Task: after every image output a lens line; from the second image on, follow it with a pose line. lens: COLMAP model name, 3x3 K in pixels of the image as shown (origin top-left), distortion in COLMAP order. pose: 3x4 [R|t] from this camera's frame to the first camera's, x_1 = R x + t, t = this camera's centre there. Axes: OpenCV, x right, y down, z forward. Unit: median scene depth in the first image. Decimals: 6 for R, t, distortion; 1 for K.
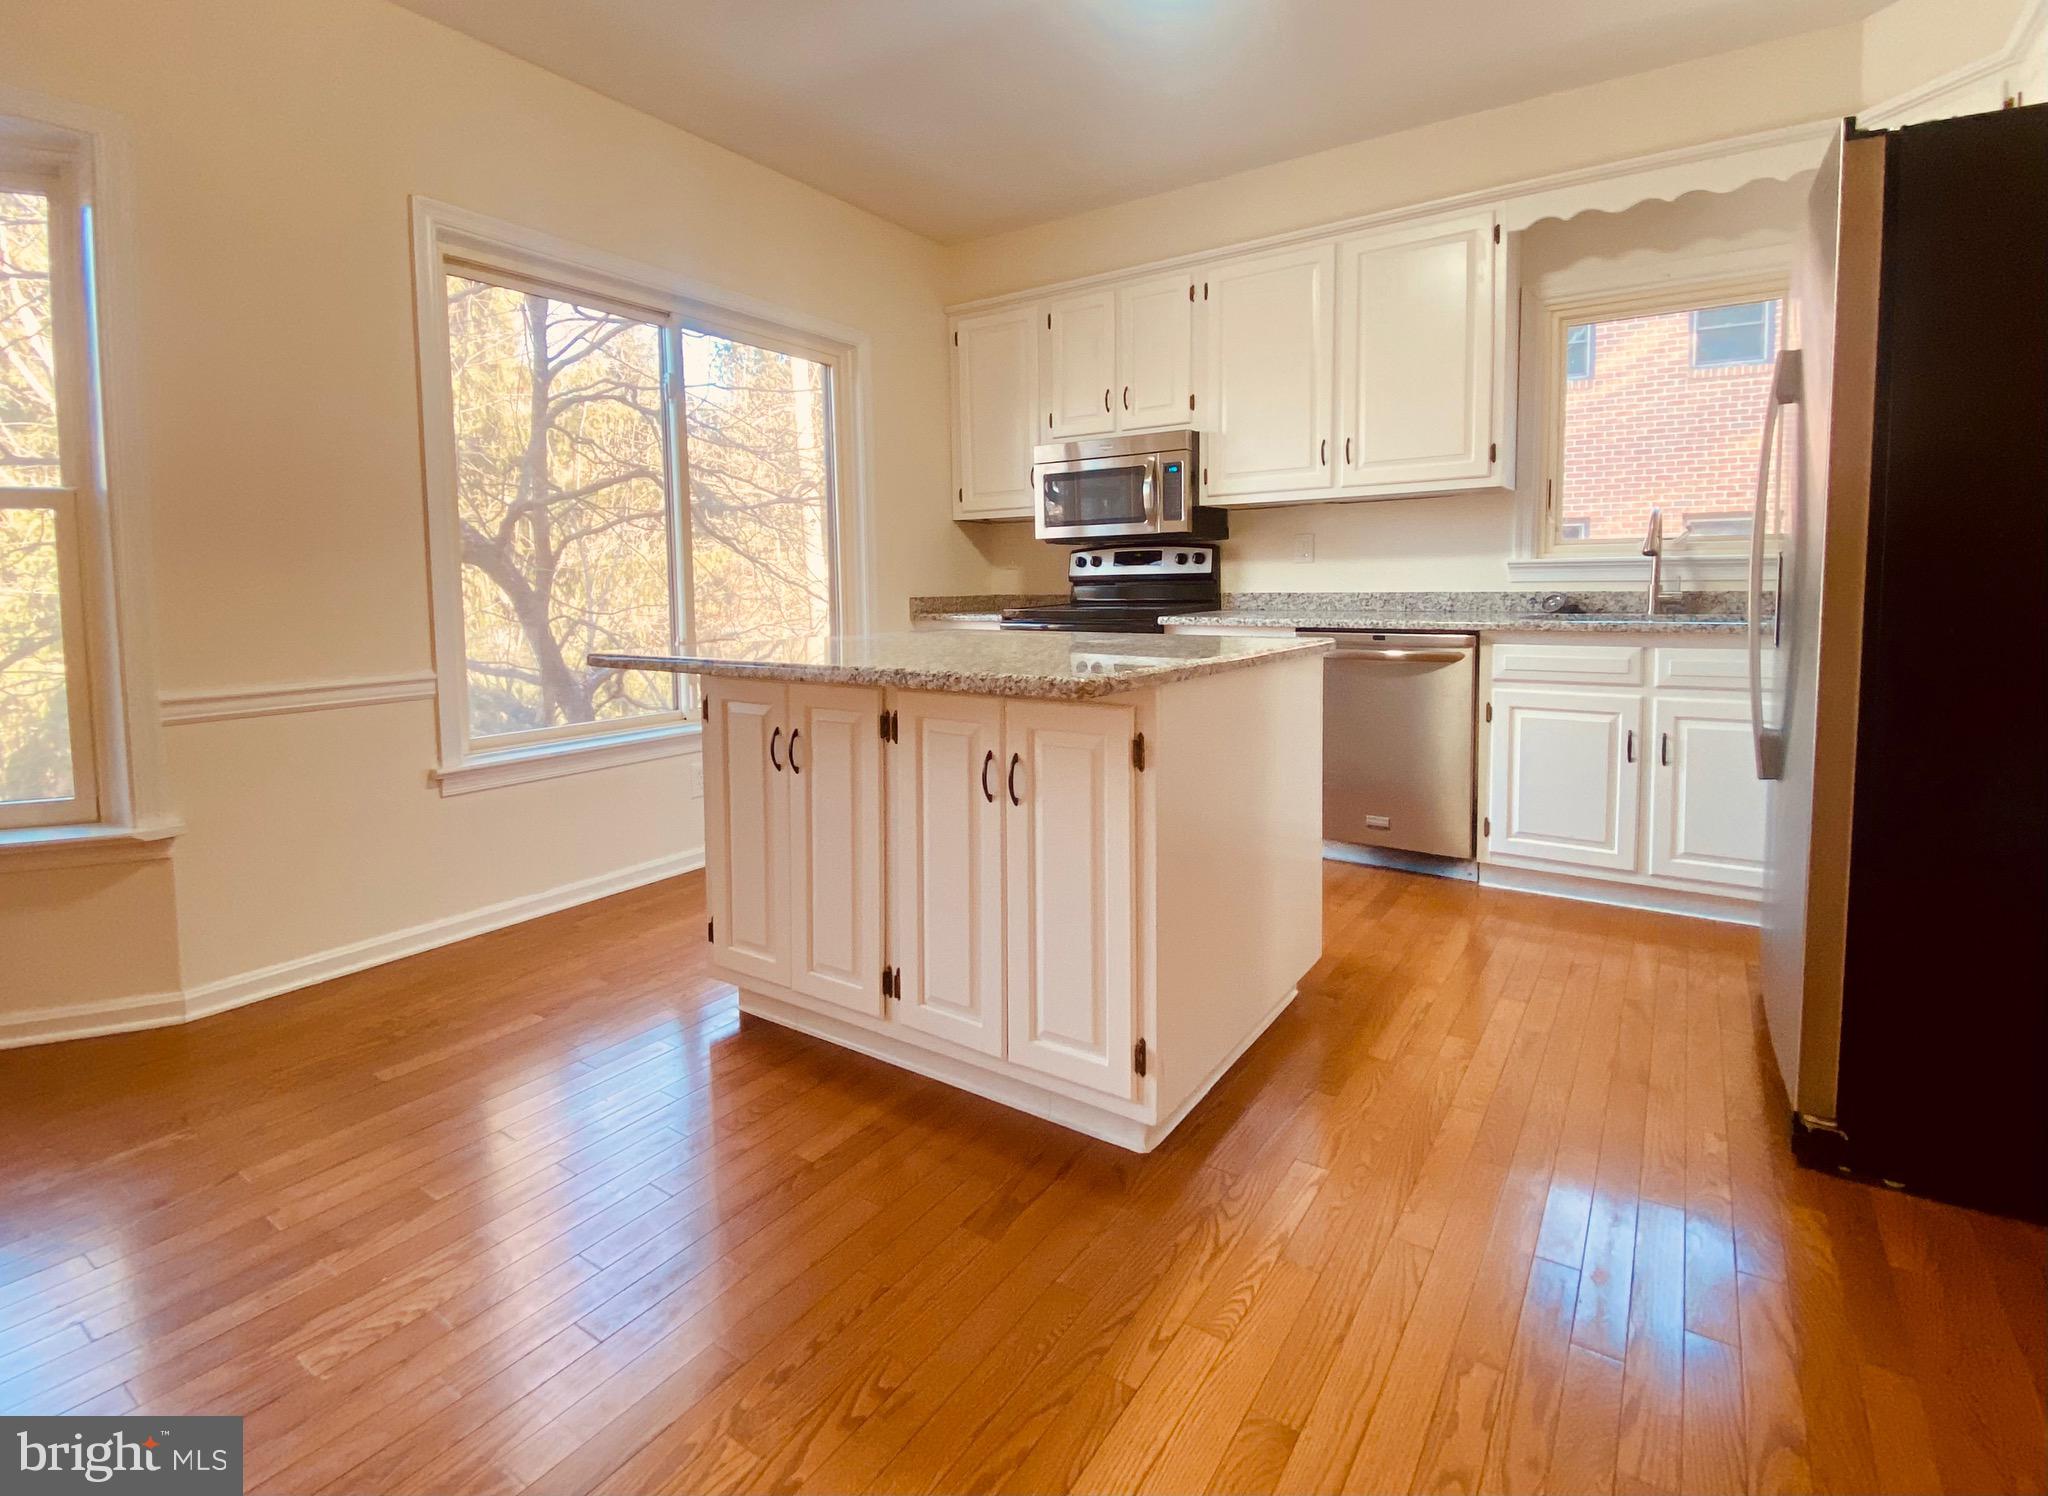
lens RADIAL K [[869.2, 0, 1077.3], [0, 869.2, 648.9], [0, 0, 1]] dist [0.010586, -0.002517]
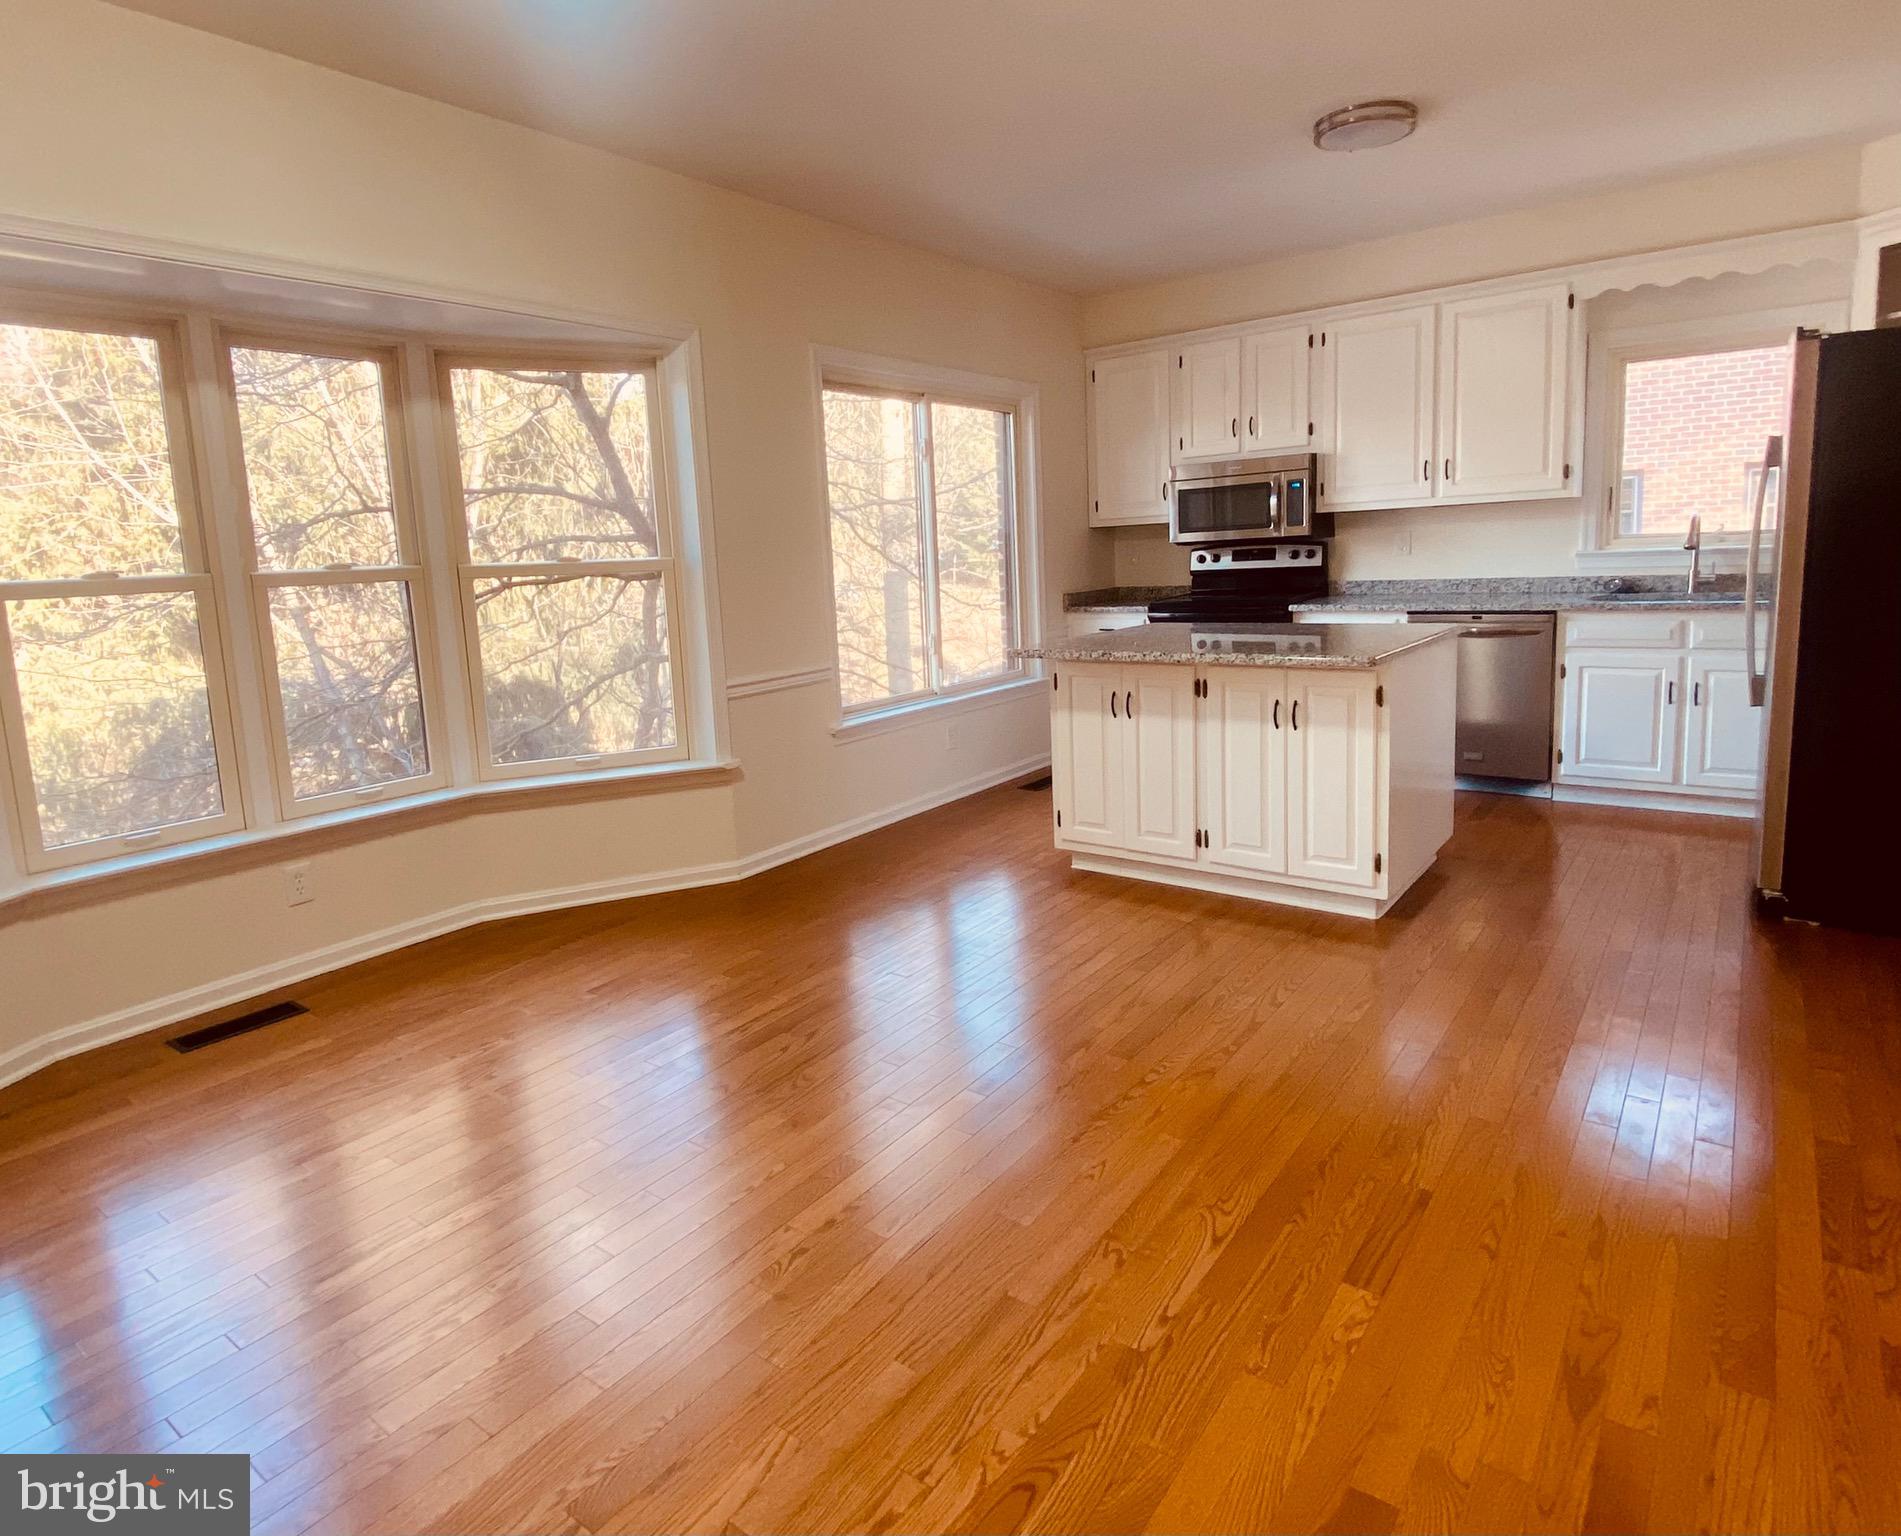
lens RADIAL K [[946.6, 0, 964.9], [0, 946.6, 694.3], [0, 0, 1]] dist [-0.016507, 0.001852]
pose [[0.995252, -0.026986, -0.093519, -0.273168], [0.033992, 0.996667, 0.074157, -0.026819], [0.091206, -0.076984, 0.992852, -0.463205]]
